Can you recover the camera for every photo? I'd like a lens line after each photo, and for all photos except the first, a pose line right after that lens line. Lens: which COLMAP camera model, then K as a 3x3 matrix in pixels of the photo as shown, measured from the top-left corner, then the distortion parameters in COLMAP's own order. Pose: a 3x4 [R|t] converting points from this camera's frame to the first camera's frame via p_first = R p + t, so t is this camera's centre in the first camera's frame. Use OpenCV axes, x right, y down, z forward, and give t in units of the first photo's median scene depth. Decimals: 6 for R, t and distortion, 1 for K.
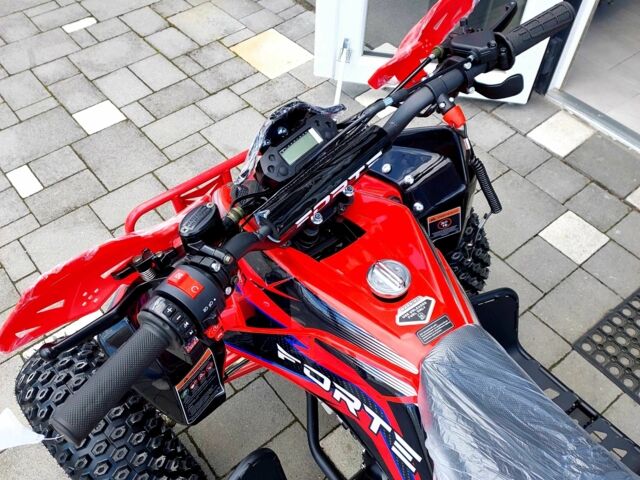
lens RADIAL K [[615.3, 0, 316.6], [0, 615.3, 245.3], [0, 0, 1]] dist [0.120085, -0.215962]
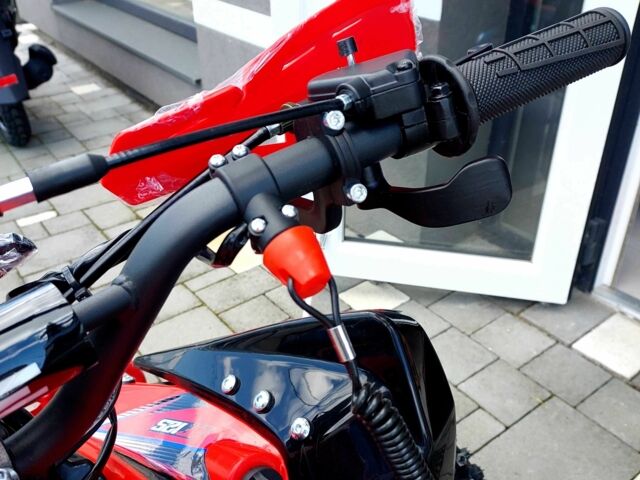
lens RADIAL K [[615.3, 0, 316.6], [0, 615.3, 245.3], [0, 0, 1]] dist [0.120085, -0.215962]
pose [[0.997176, -0.002833, -0.075051, 0.098574], [-0.022385, 0.942661, -0.332999, -0.040487], [0.071691, 0.333738, 0.939936, 0.265512]]
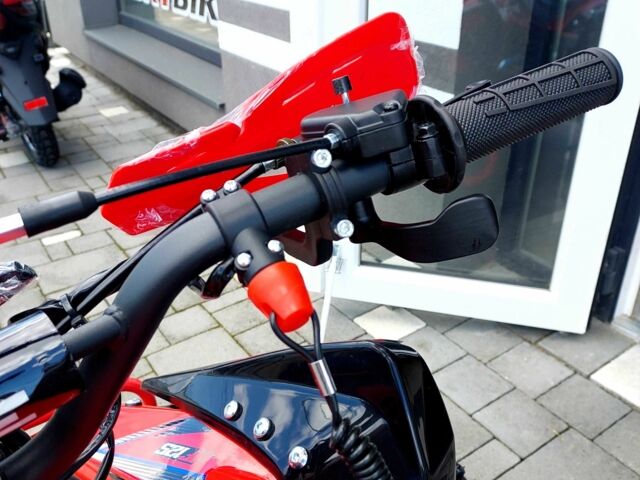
lens RADIAL K [[615.3, 0, 316.6], [0, 615.3, 245.3], [0, 0, 1]] dist [0.120085, -0.215962]
pose [[0.993716, 0.010540, -0.111438, 0.106826], [-0.050732, 0.929845, -0.364439, -0.042334], [0.099778, 0.367802, 0.924536, 0.262185]]
